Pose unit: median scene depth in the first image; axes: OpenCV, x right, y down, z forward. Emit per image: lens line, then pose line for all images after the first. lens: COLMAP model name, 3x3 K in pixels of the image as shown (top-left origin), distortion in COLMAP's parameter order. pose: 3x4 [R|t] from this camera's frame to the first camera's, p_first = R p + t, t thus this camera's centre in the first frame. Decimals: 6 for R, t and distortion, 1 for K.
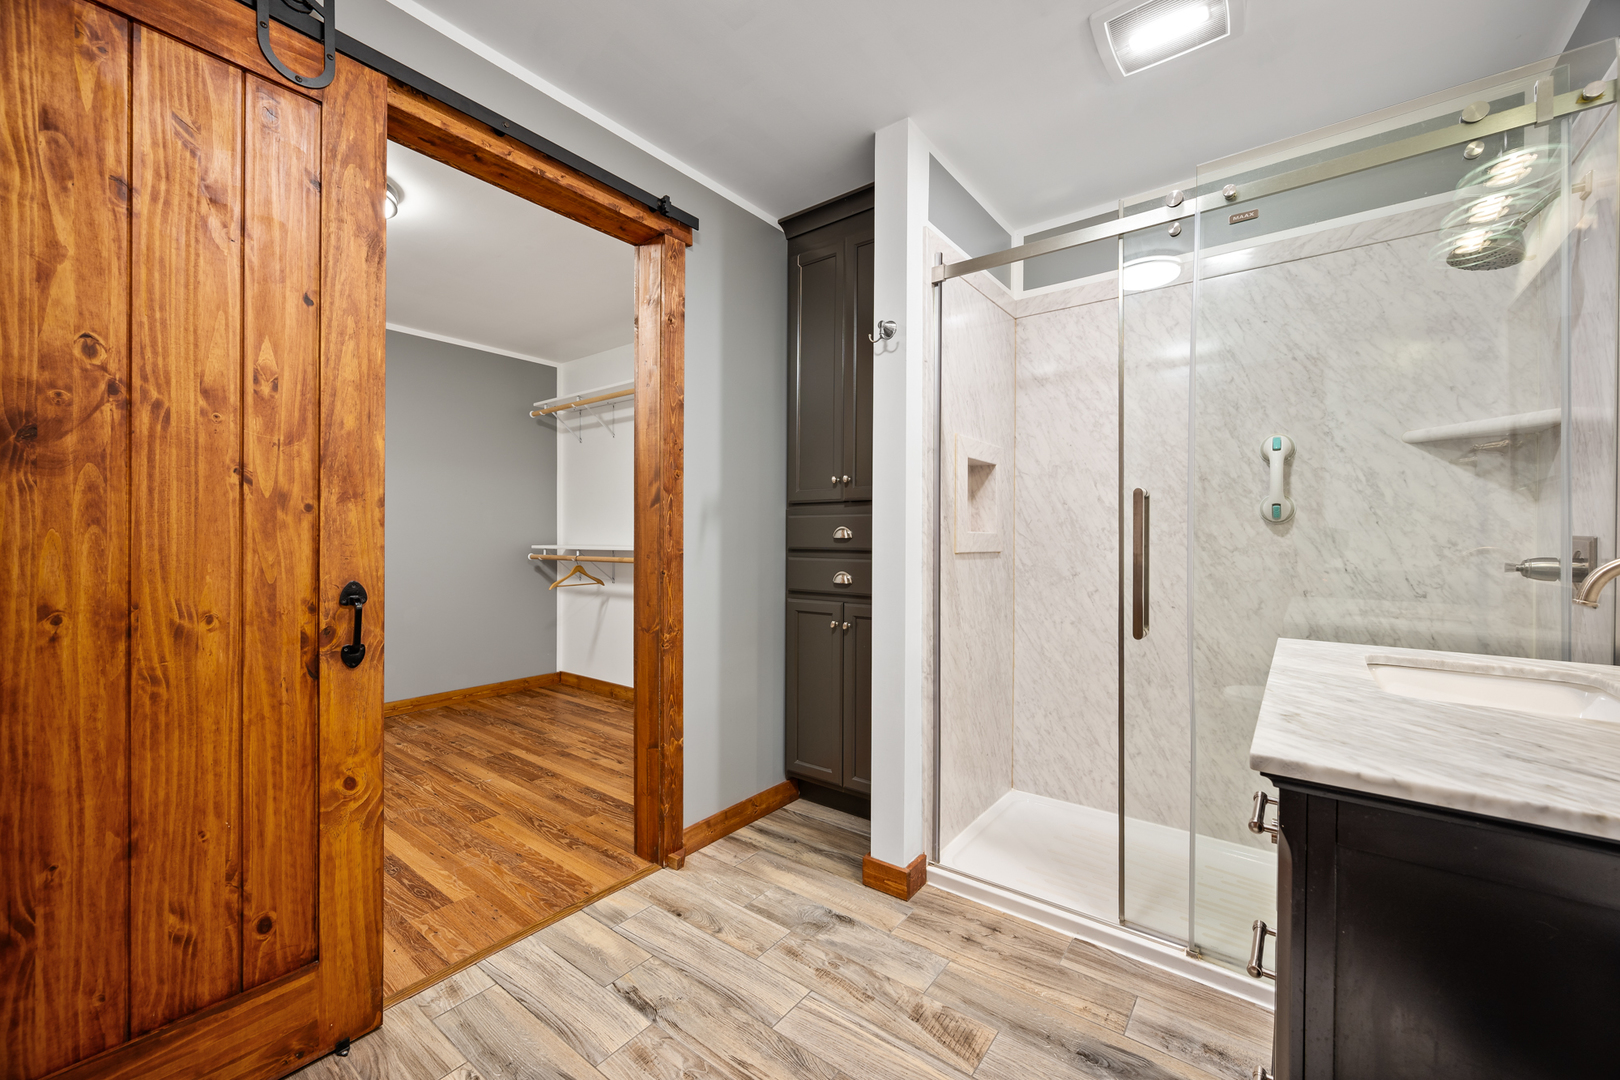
lens RADIAL K [[634.6, 0, 810.0], [0, 634.6, 540.0], [0, 0, 1]] dist [0.001772, -0.000023]
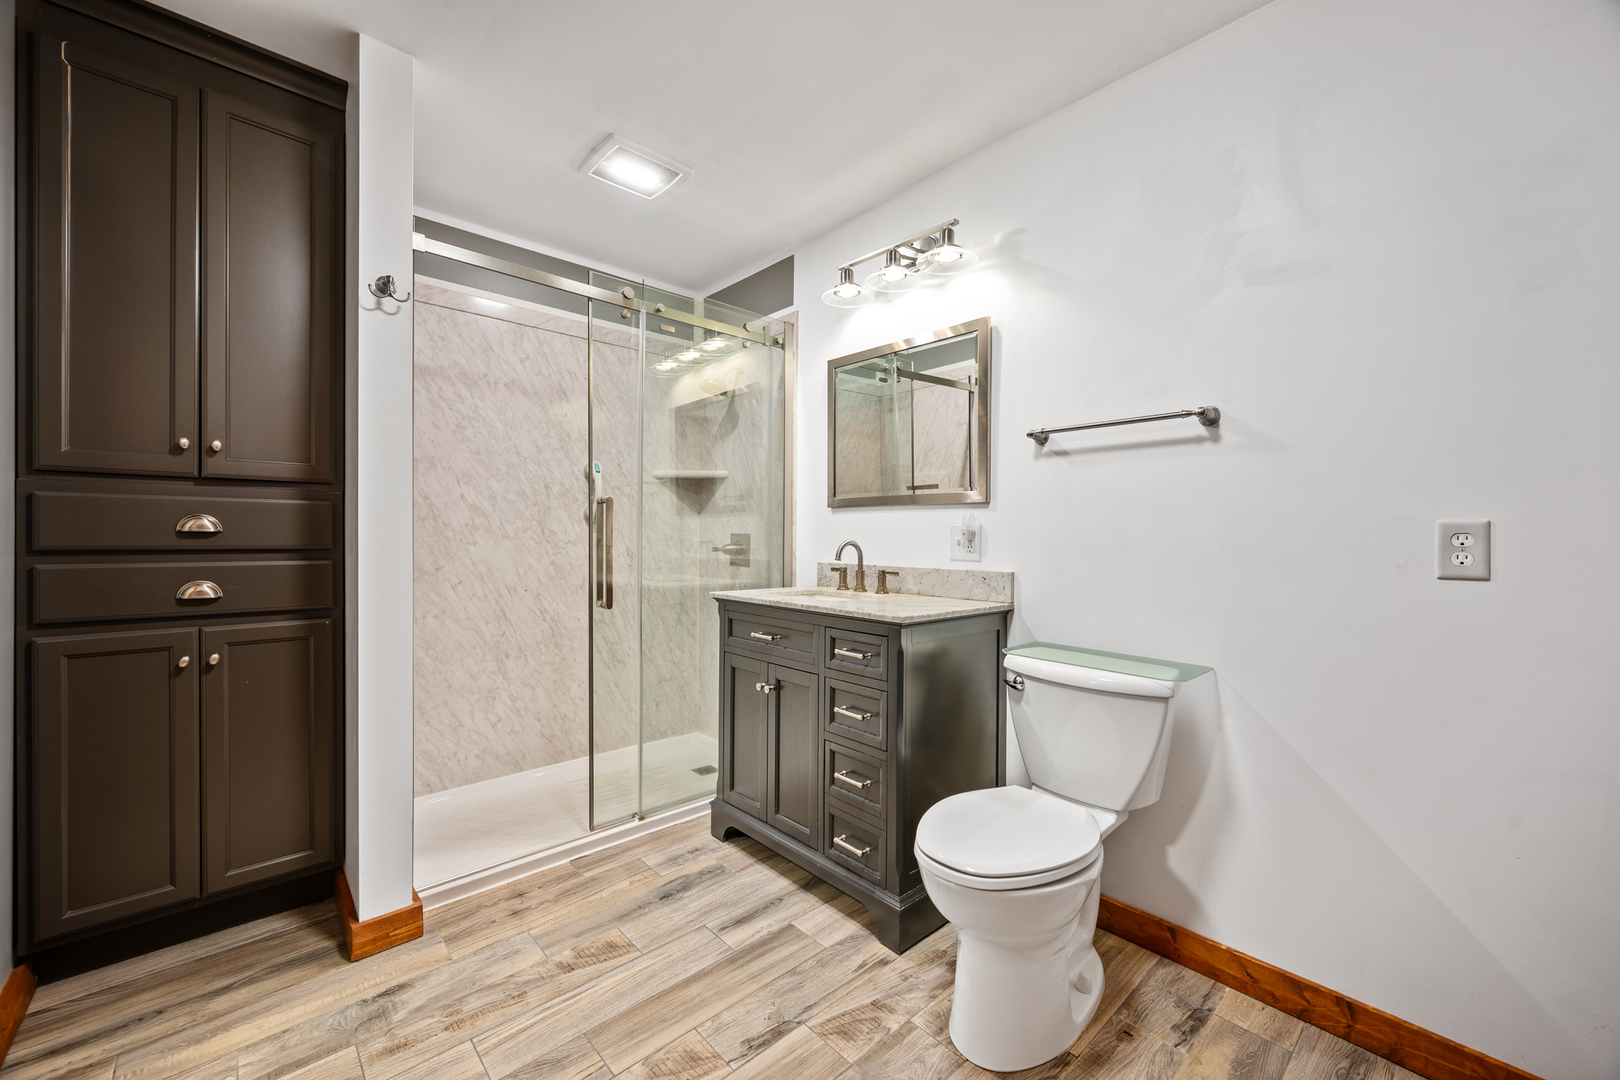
lens RADIAL K [[634.6, 0, 810.0], [0, 634.6, 540.0], [0, 0, 1]] dist [0.001772, -0.000023]
pose [[0.172848, -0.005758, 0.984932, -0.649147], [-0.001495, 0.999980, 0.006109, 0.001617], [-0.984947, -0.002529, 0.172836, 0.311089]]
